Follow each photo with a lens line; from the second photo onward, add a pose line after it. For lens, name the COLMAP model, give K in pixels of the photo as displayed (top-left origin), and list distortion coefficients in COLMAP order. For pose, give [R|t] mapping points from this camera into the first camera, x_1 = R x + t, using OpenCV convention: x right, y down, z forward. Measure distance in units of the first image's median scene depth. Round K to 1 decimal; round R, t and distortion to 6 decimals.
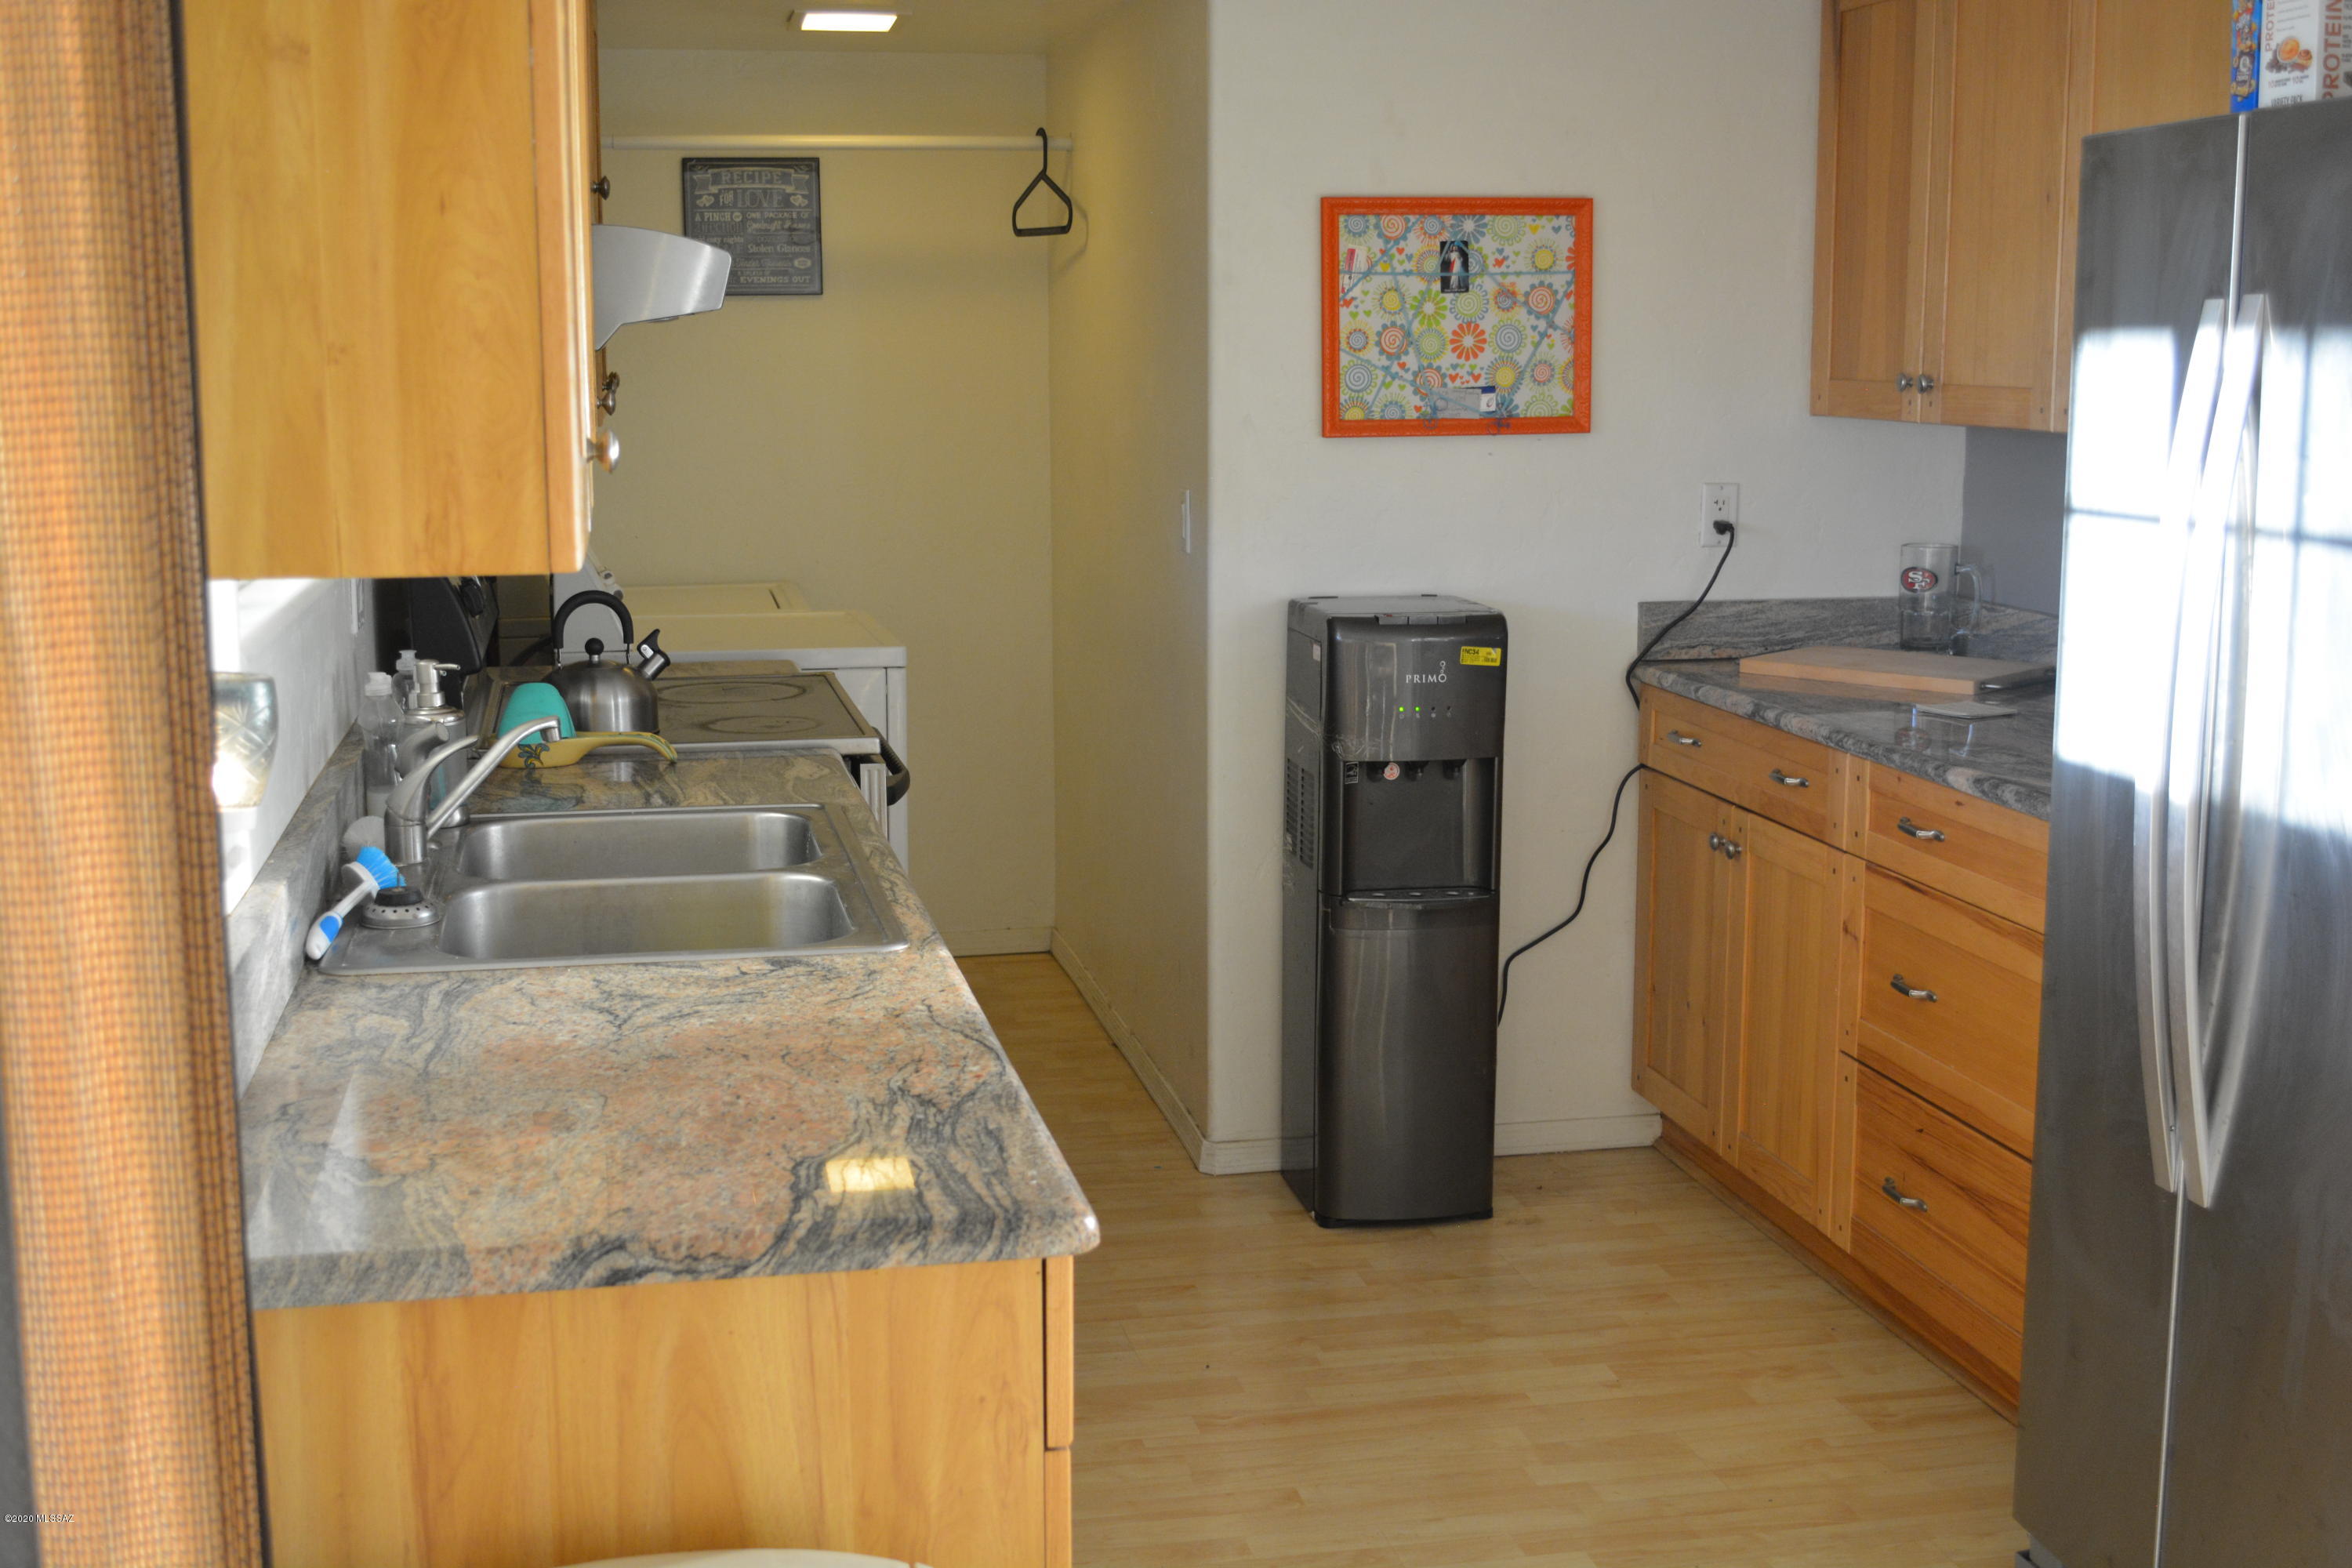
lens RADIAL K [[2609.9, 0, 1169.9], [0, 2609.9, 782.8], [0, 0, 1]] dist [-0.048708, 0.000000]
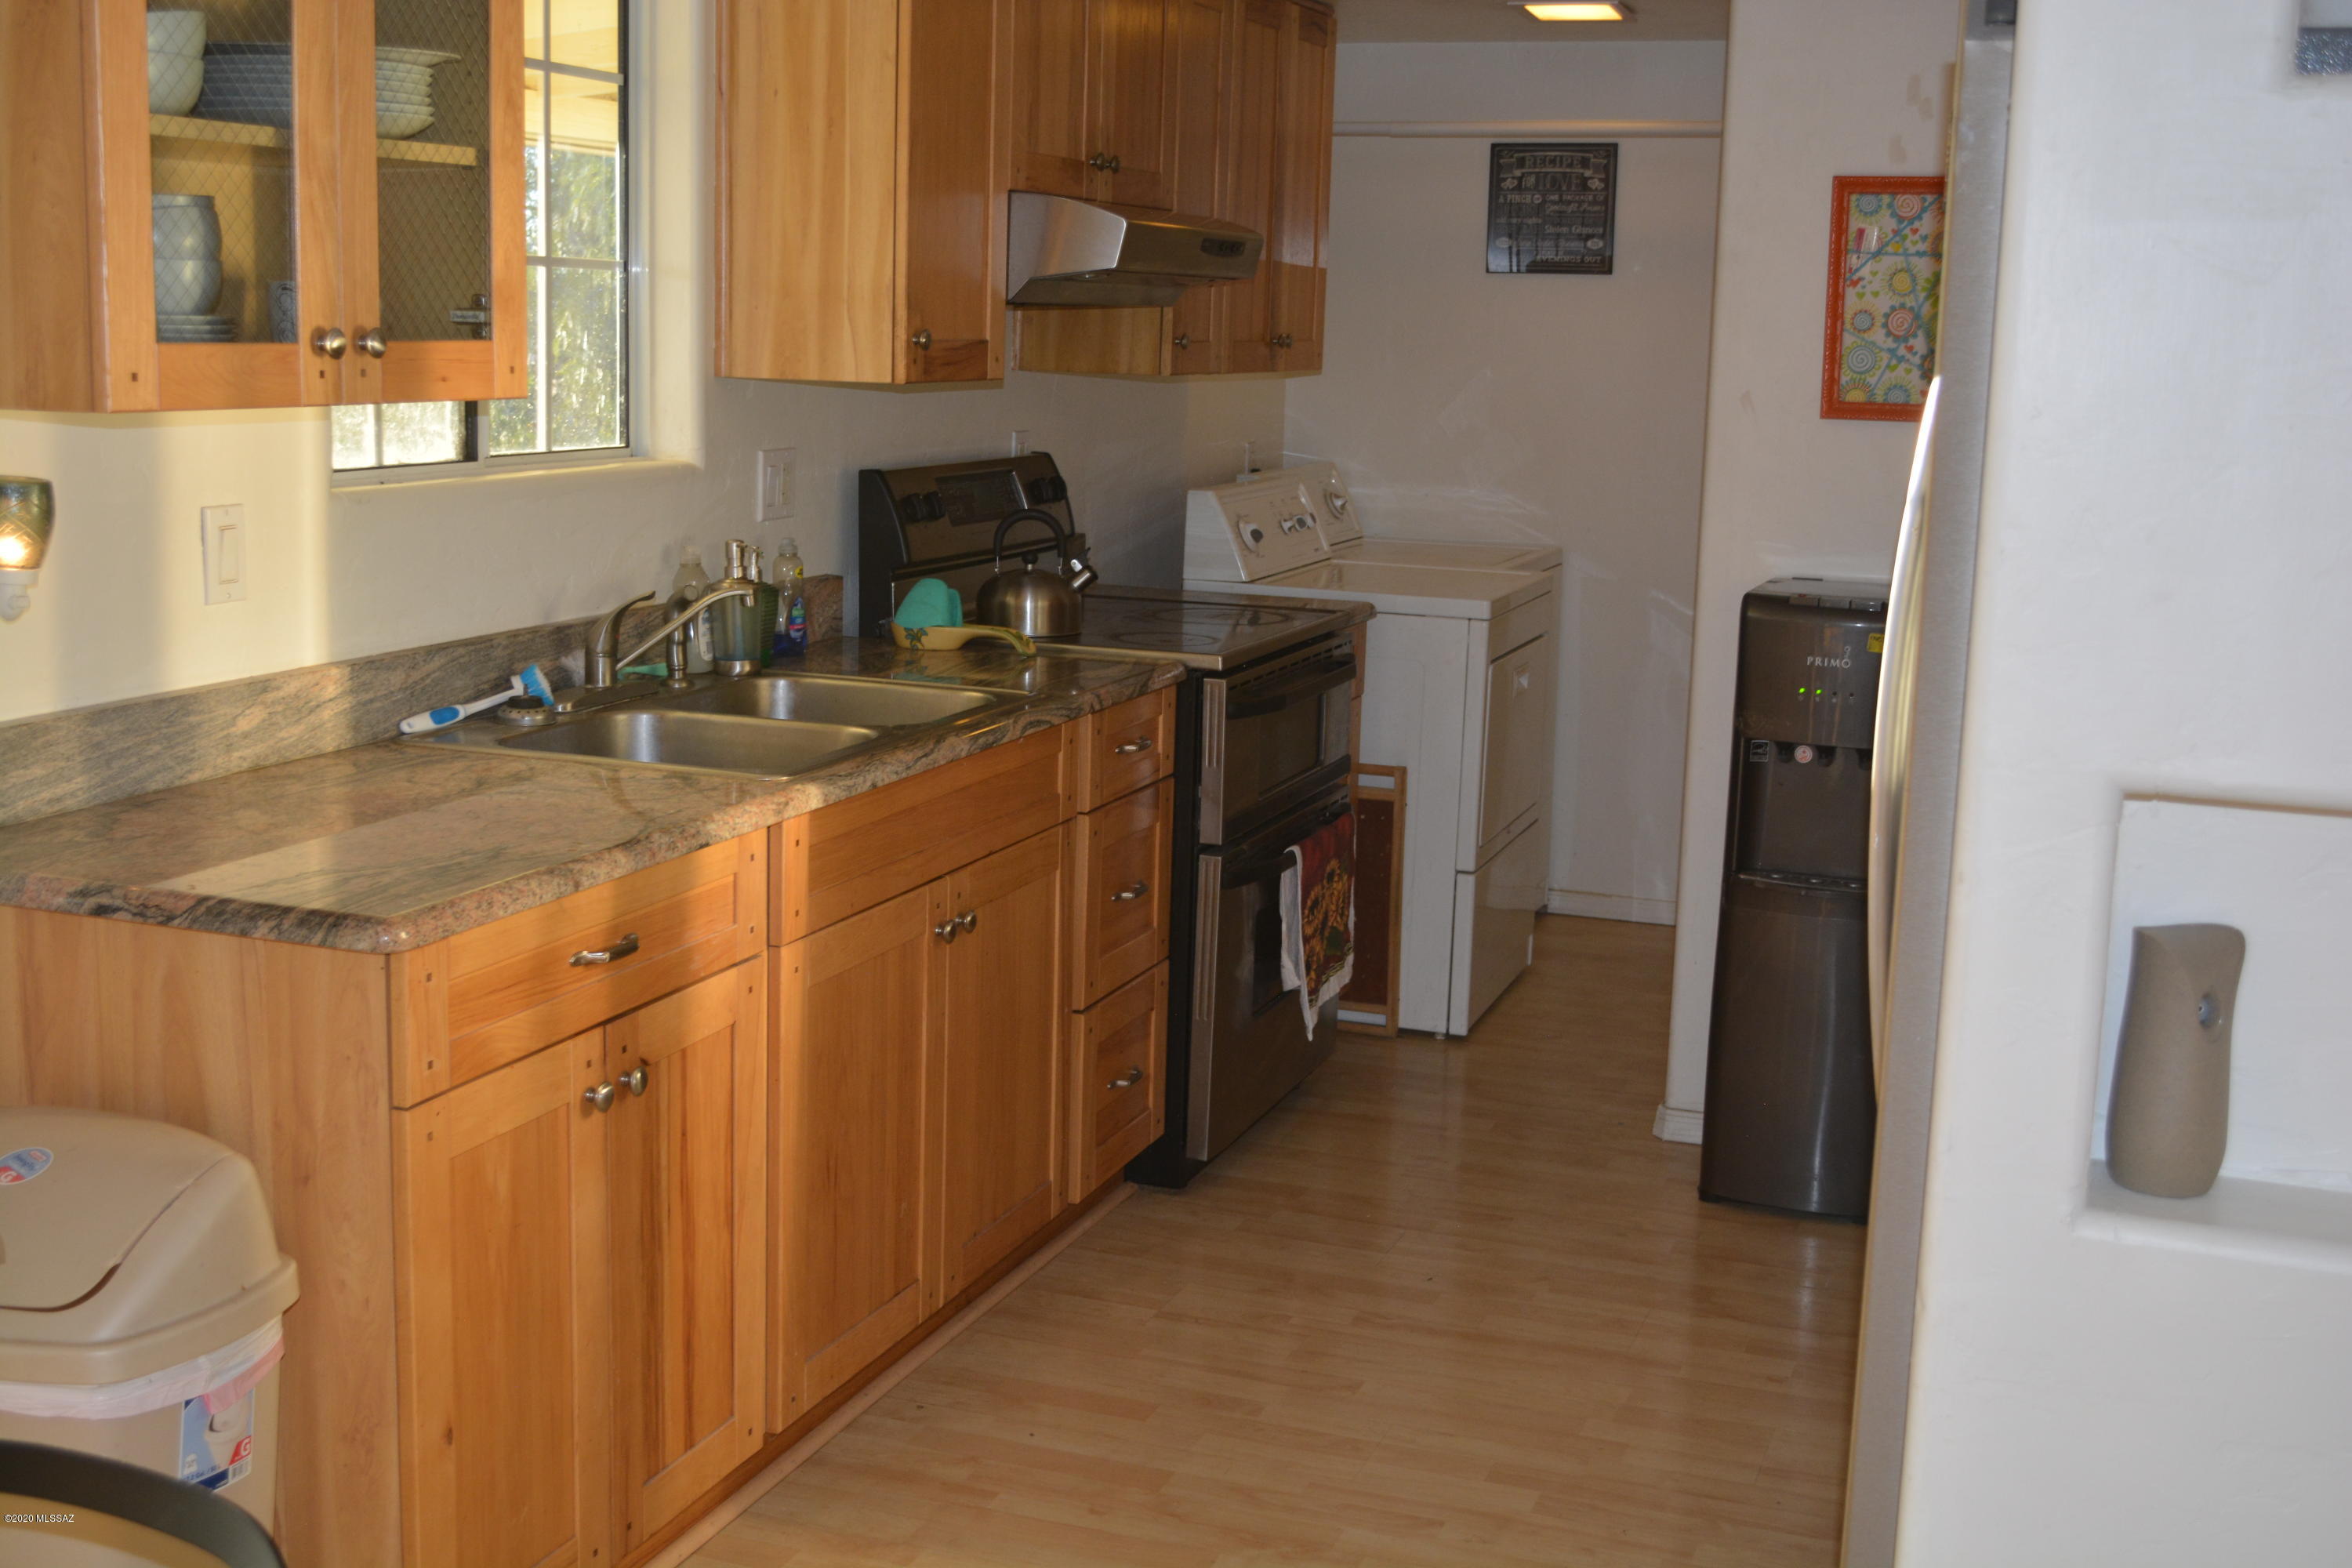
lens RADIAL K [[2609.9, 0, 1170.8], [0, 2609.9, 775.7], [0, 0, 1]] dist [-0.048708, 0.000000]
pose [[0.857848, 0.114519, -0.500981, 0.360841], [-0.115740, 0.992863, 0.028773, 0.003105], [0.500701, 0.033301, 0.864980, 0.023984]]
